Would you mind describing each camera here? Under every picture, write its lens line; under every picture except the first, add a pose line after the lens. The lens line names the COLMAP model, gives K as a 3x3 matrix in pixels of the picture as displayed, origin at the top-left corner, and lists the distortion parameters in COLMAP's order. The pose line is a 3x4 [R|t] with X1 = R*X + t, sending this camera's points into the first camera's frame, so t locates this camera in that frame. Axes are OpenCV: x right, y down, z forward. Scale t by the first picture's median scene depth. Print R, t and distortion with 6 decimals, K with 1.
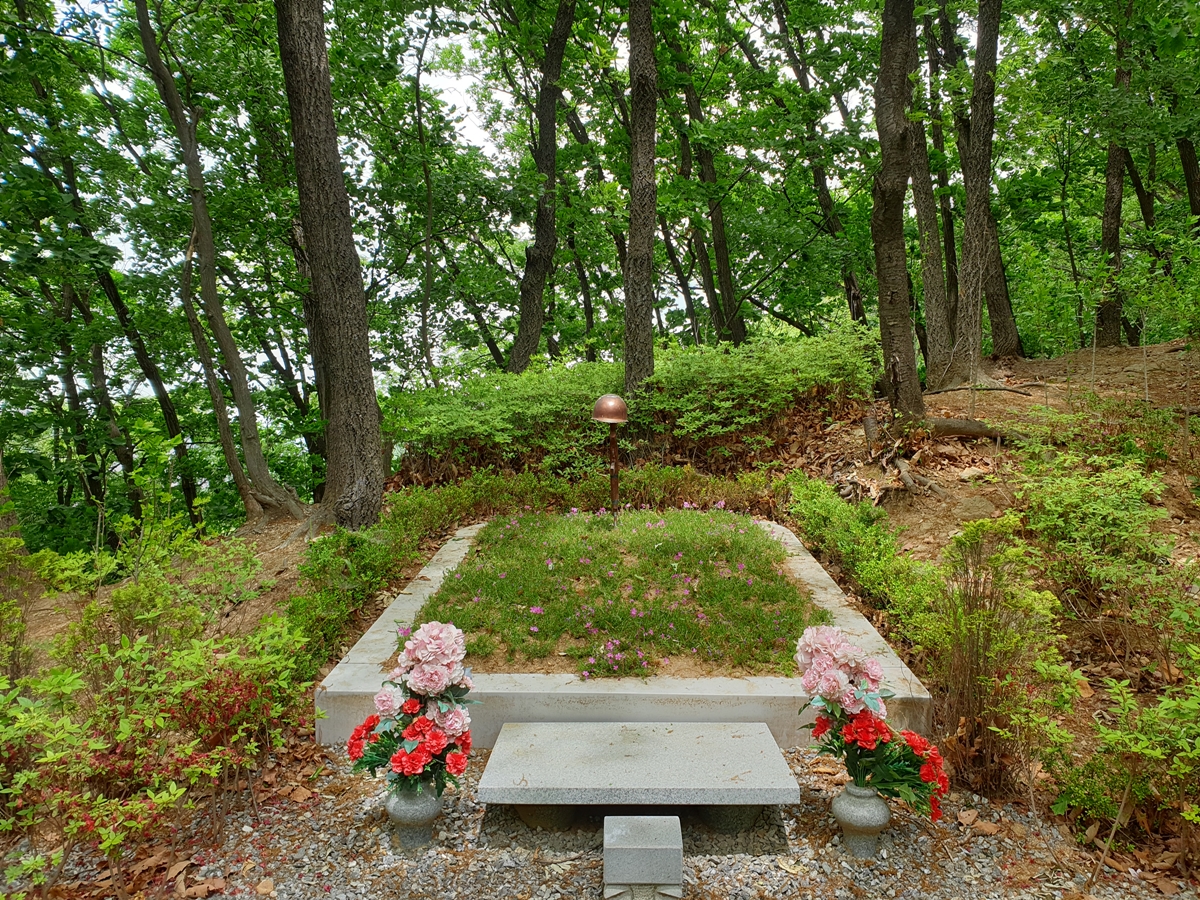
lens RADIAL K [[923.4, 0, 570.5], [0, 923.4, 477.1], [0, 0, 1]] dist [0.045825, -0.112396]
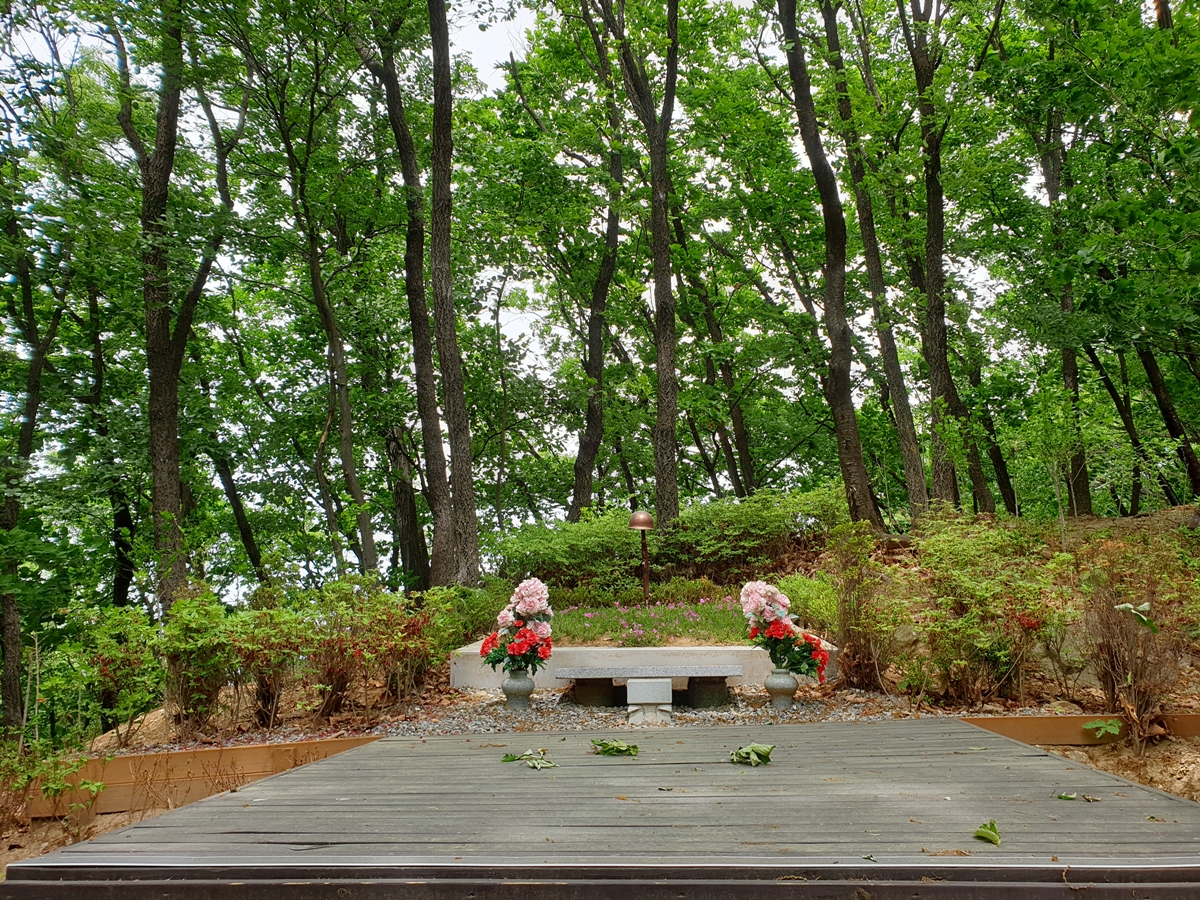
lens RADIAL K [[928.1, 0, 574.4], [0, 928.1, 471.2], [0, 0, 1]] dist [0.041522, -0.074557]
pose [[0.998781, -0.009334, -0.048472, 0.013180], [-0.002797, 0.969679, -0.244367, 0.240261], [0.049284, 0.244204, 0.968471, -0.459269]]
